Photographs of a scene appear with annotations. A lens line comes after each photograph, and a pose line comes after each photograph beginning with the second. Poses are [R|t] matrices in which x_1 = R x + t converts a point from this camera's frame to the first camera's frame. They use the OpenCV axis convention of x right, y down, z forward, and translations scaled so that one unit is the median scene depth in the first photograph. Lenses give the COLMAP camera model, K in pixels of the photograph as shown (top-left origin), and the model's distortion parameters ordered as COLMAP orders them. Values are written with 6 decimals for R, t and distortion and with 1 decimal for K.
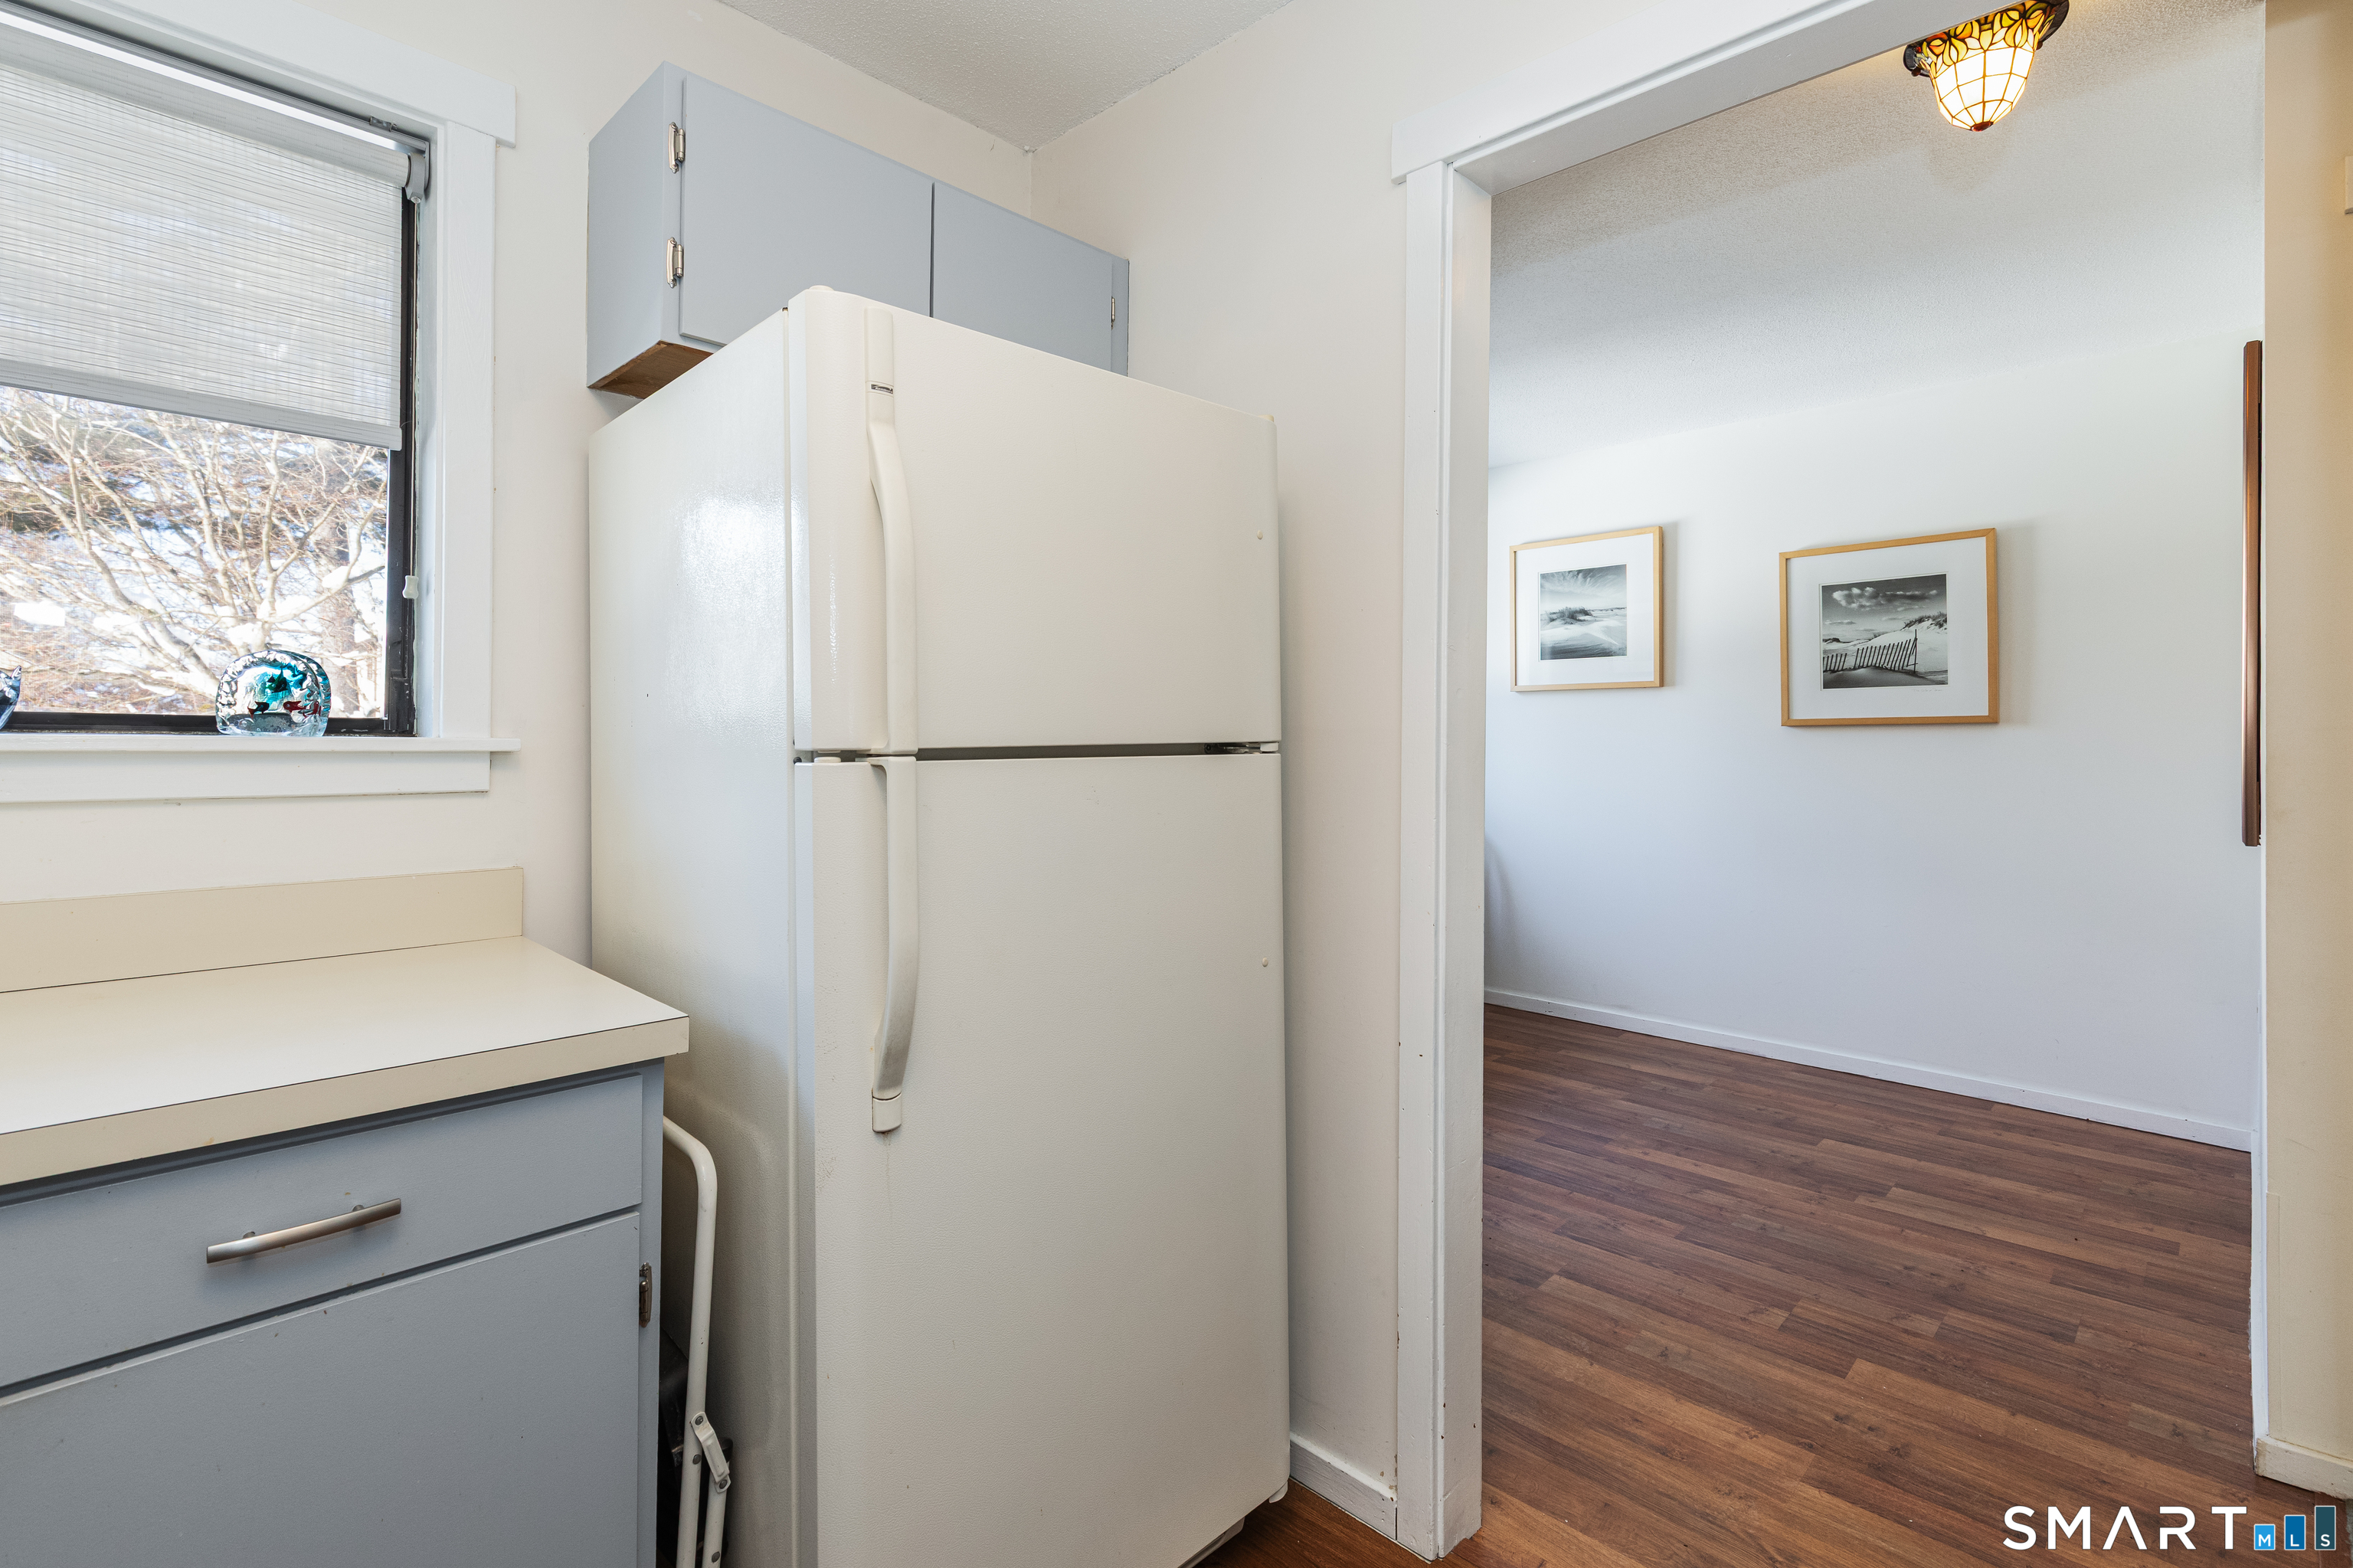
lens RADIAL K [[1088.2, 0, 1180.2], [0, 1088.2, 734.4], [0, 0, 1]] dist [-0.002861, -0.000282]
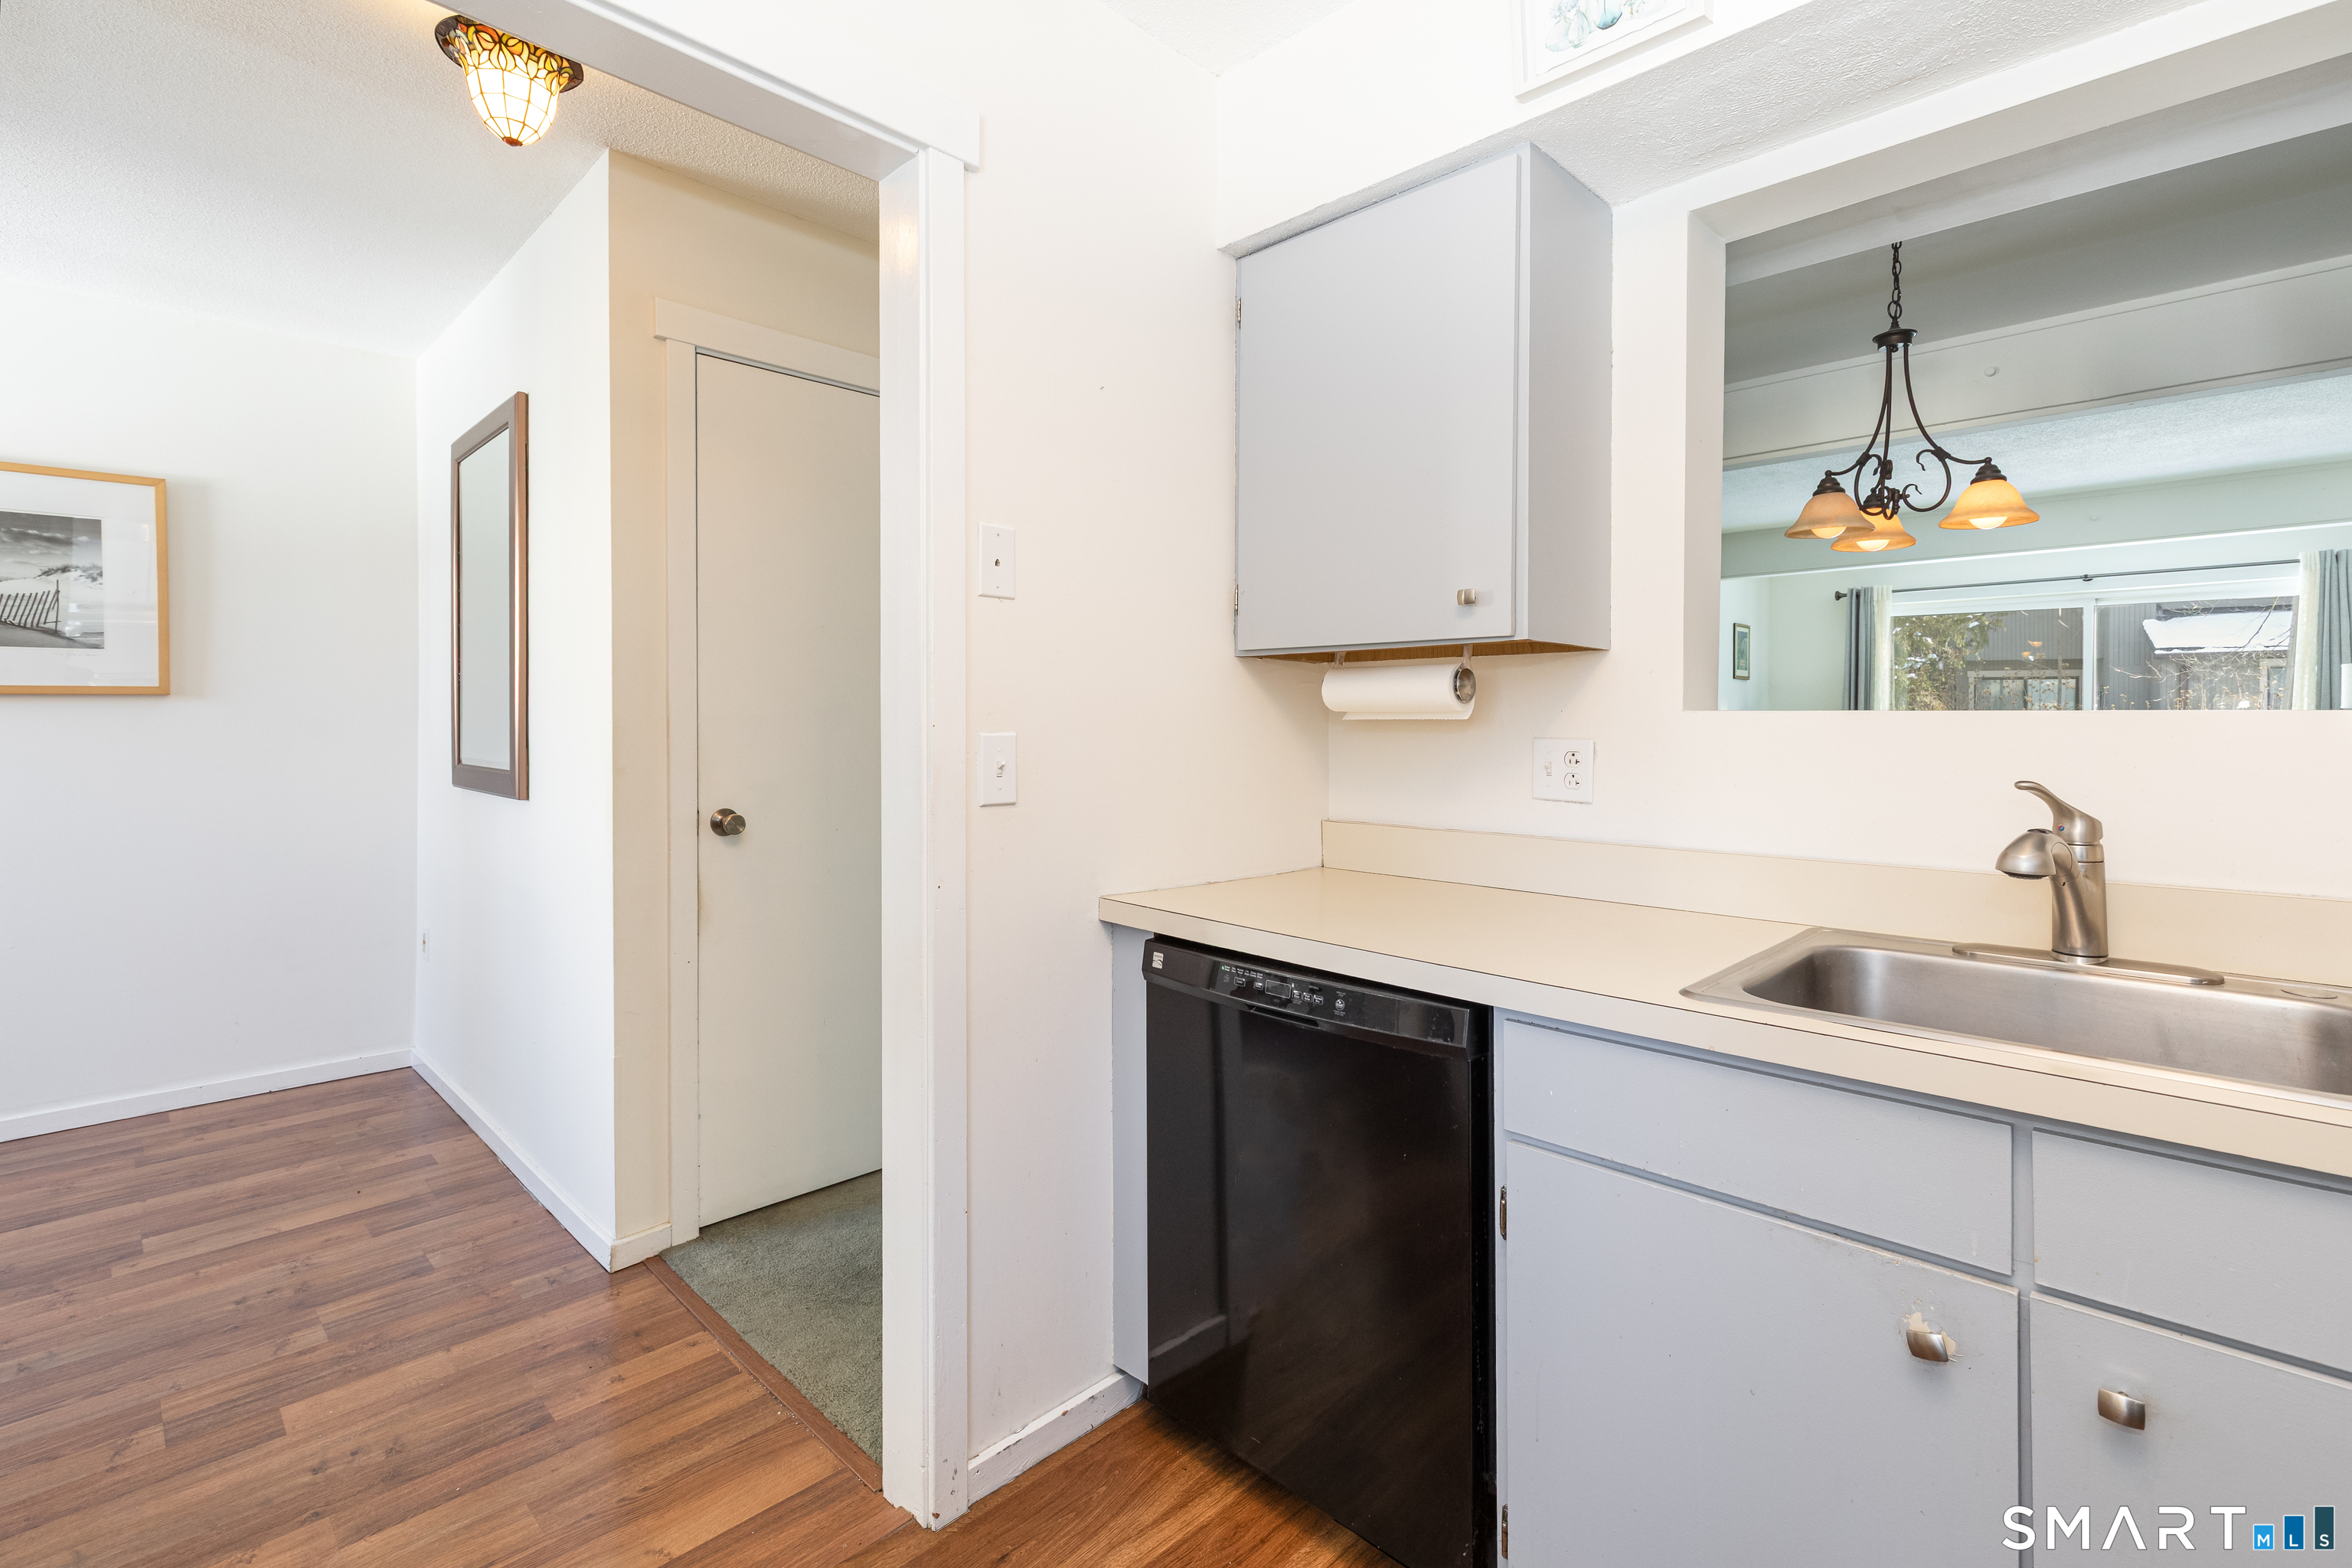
lens RADIAL K [[1070.4, 0, 1181.6], [0, 1070.4, 723.9], [0, 0, 1]] dist [0.002029, 0.000028]
pose [[-0.004264, -0.011053, 0.999930, -0.229643], [-0.005486, 0.999924, 0.011030, -0.001328], [-0.999976, -0.005438, -0.004324, 0.240750]]
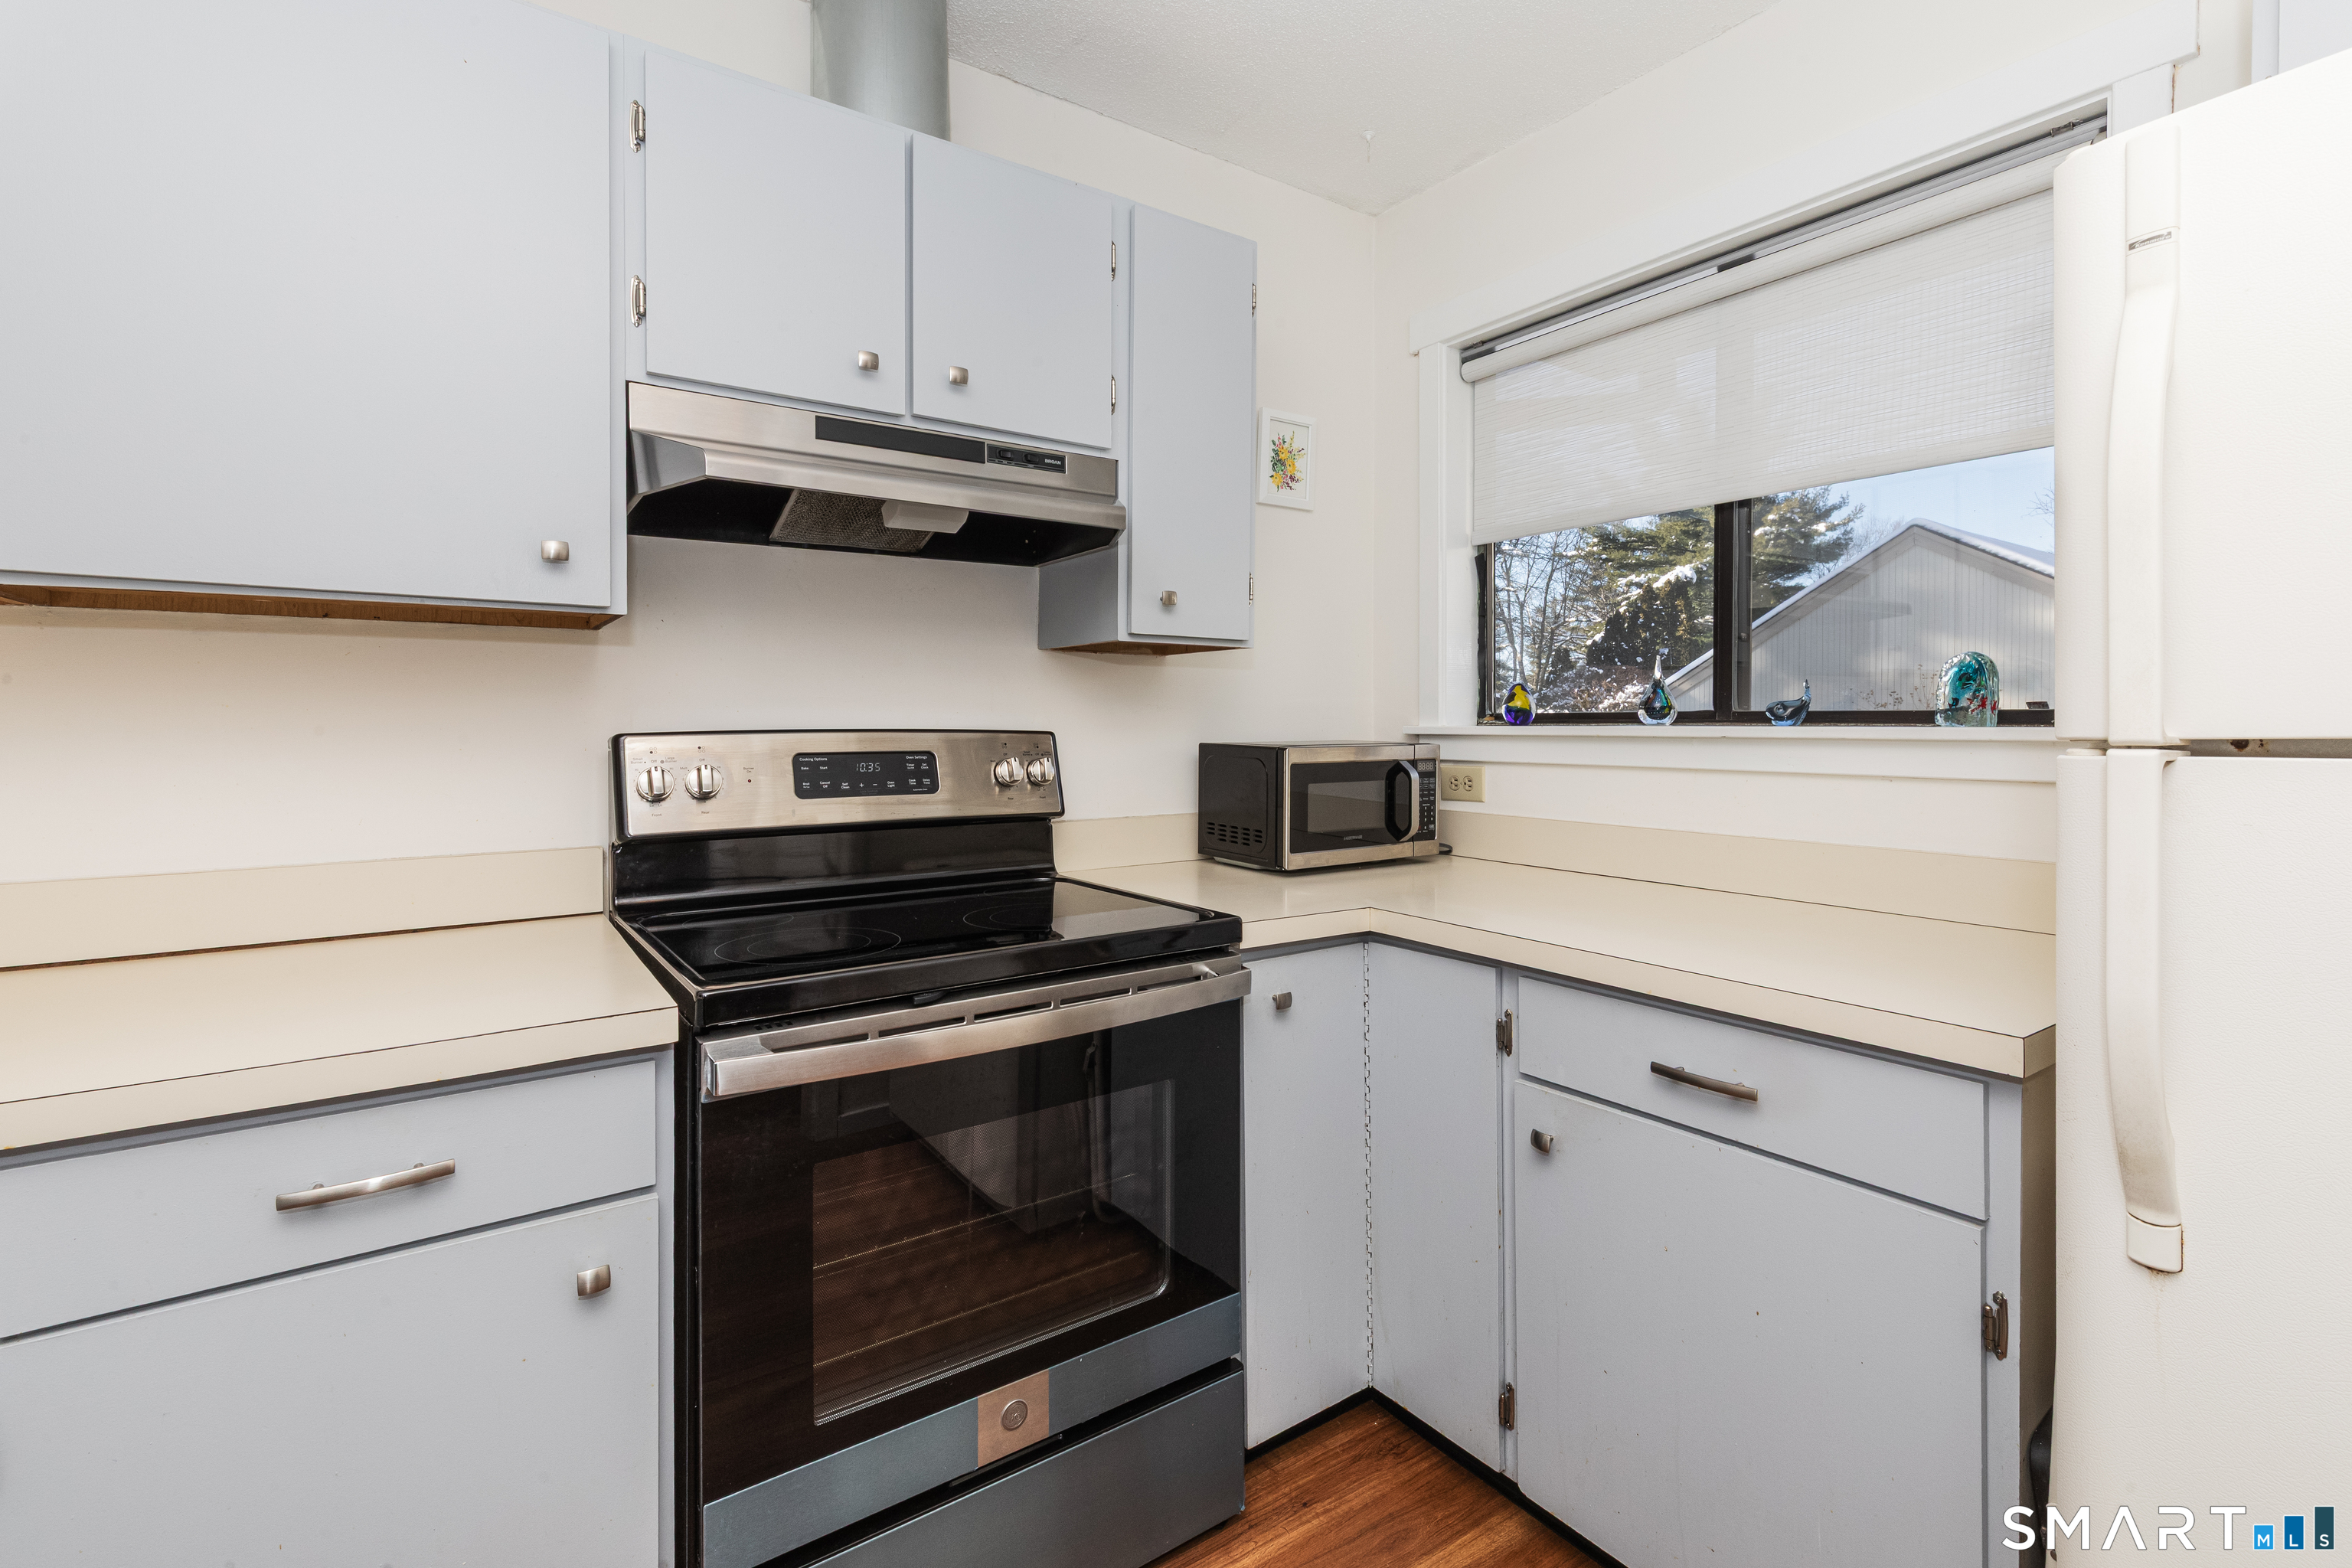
lens RADIAL K [[1077.4, 0, 1182.5], [0, 1077.4, 735.0], [0, 0, 1]] dist [0.001035, 0.000347]
pose [[-0.186273, 0.002567, -0.982495, 0.265303], [0.001299, 0.999996, 0.002367, 0.003940], [0.982497, -0.000835, -0.186275, 0.238804]]
